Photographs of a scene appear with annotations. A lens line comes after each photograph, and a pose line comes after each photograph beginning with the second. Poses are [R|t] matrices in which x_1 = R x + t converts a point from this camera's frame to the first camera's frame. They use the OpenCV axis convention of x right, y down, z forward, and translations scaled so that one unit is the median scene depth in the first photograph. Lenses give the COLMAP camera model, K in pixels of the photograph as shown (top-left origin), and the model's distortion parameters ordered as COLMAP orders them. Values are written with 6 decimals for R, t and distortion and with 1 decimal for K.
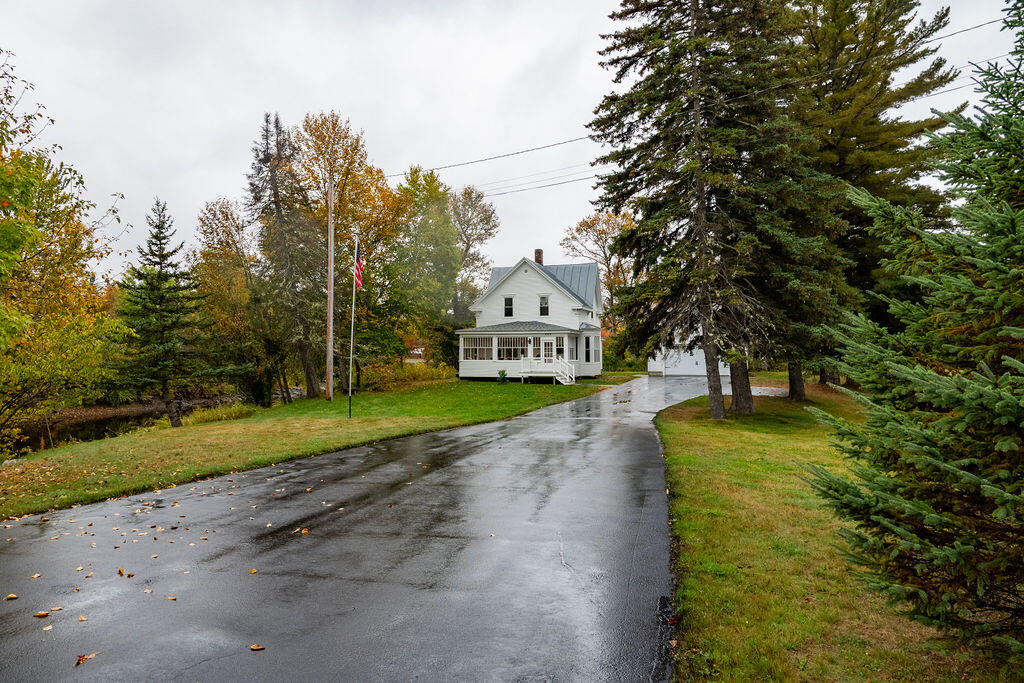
lens RADIAL K [[697.5, 0, 513.0], [0, 697.5, 343.6], [0, 0, 1]] dist [0.010660, -0.000246]
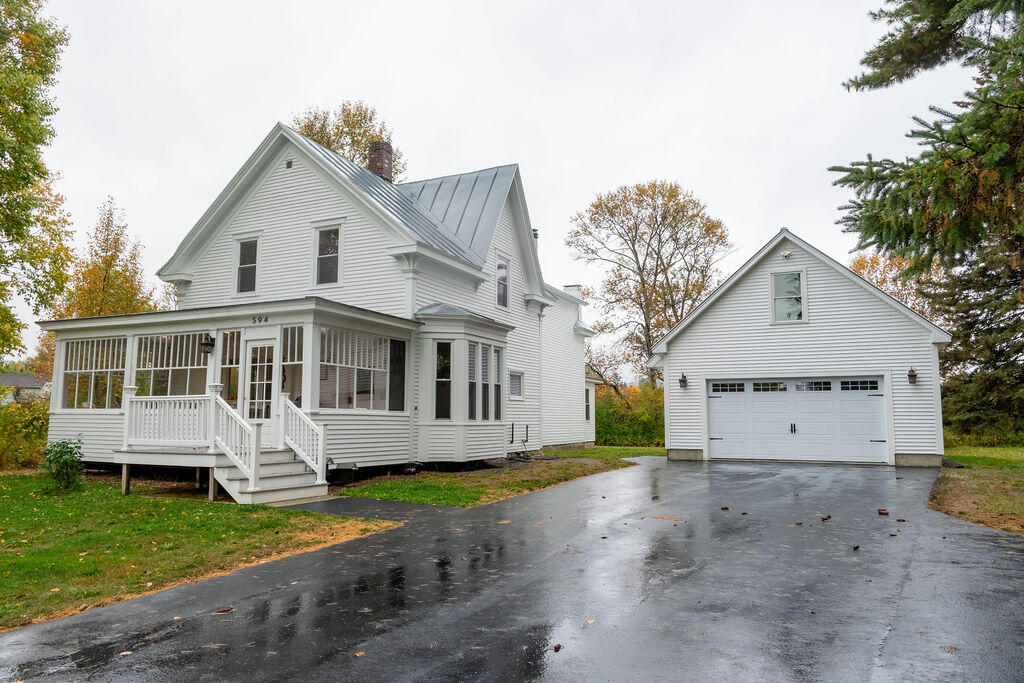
lens RADIAL K [[697.5, 0, 510.3], [0, 697.5, 341.7], [0, 0, 1]] dist [0.010660, -0.000246]
pose [[0.991528, -0.005498, -0.129775, 0.180991], [-0.007703, 0.994856, -0.101004, 0.023277], [0.129663, 0.101148, 0.986386, 0.678168]]
